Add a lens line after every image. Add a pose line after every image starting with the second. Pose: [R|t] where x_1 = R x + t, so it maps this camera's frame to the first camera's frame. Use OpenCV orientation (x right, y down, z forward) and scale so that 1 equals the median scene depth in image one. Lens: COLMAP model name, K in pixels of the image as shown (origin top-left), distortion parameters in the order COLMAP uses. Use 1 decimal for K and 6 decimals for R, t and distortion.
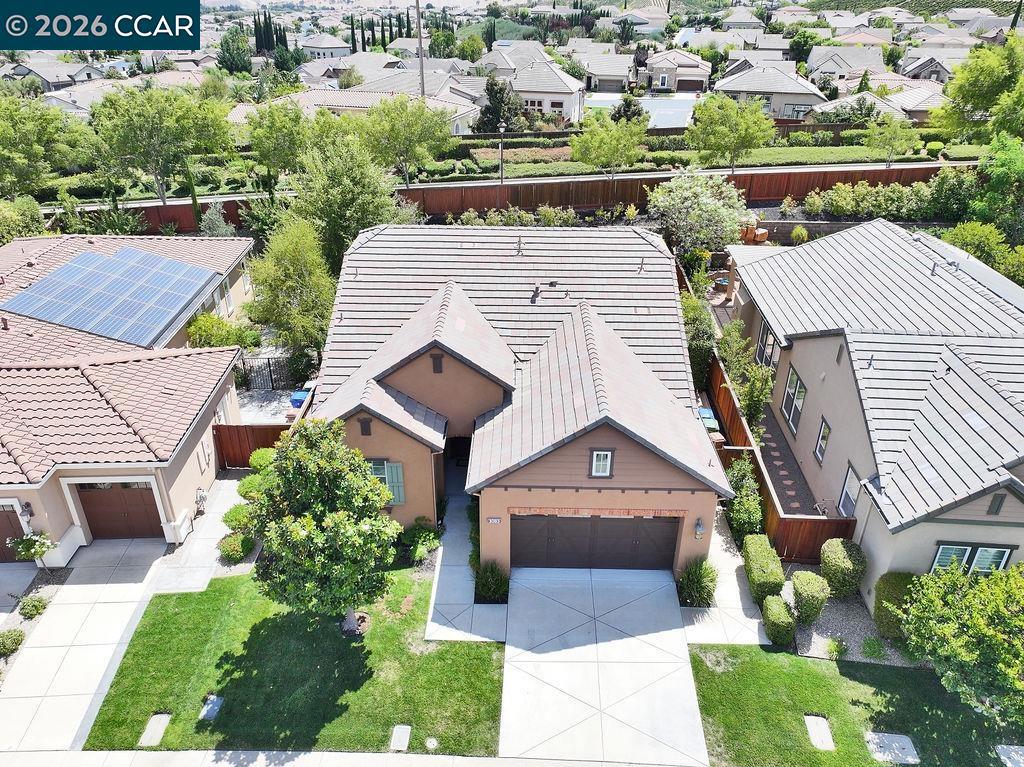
lens RADIAL K [[714.9, 0, 517.8], [0, 714.9, 380.0], [0, 0, 1]] dist [0.007635, 0.005669]
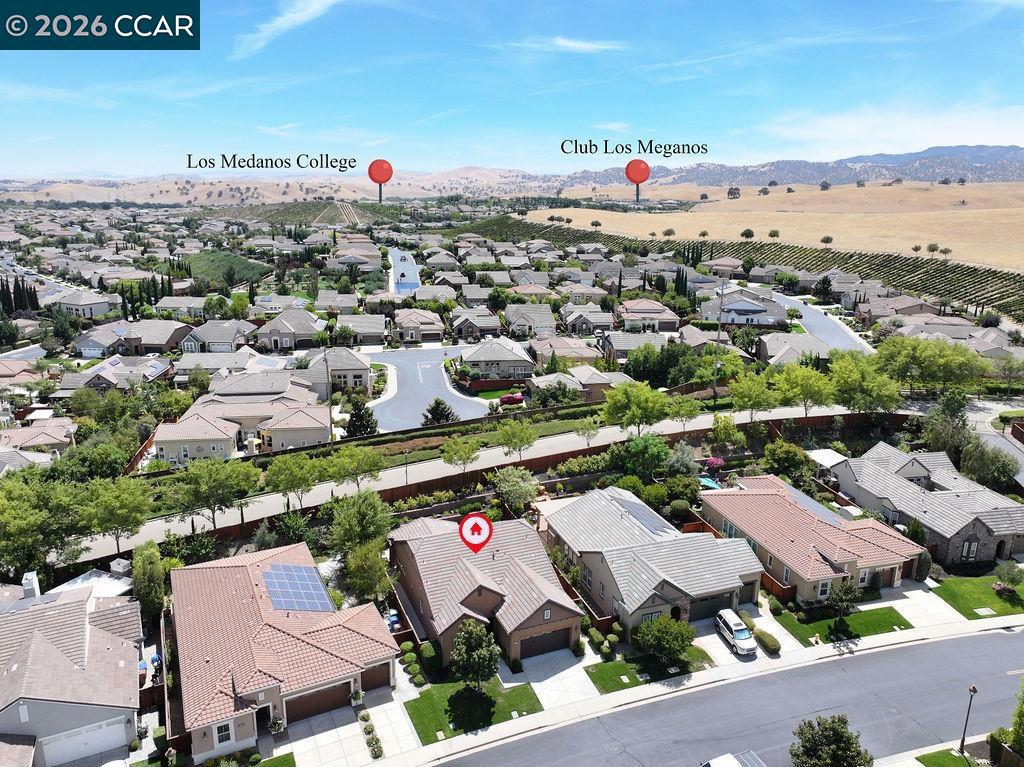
lens RADIAL K [[714.9, 0, 517.8], [0, 714.9, 380.0], [0, 0, 1]] dist [0.007635, 0.005669]
pose [[0.913731, -0.099483, 0.393952, -1.108904], [0.184854, 0.965193, -0.185015, -0.312372], [-0.361834, 0.241877, 0.900318, -1.985251]]
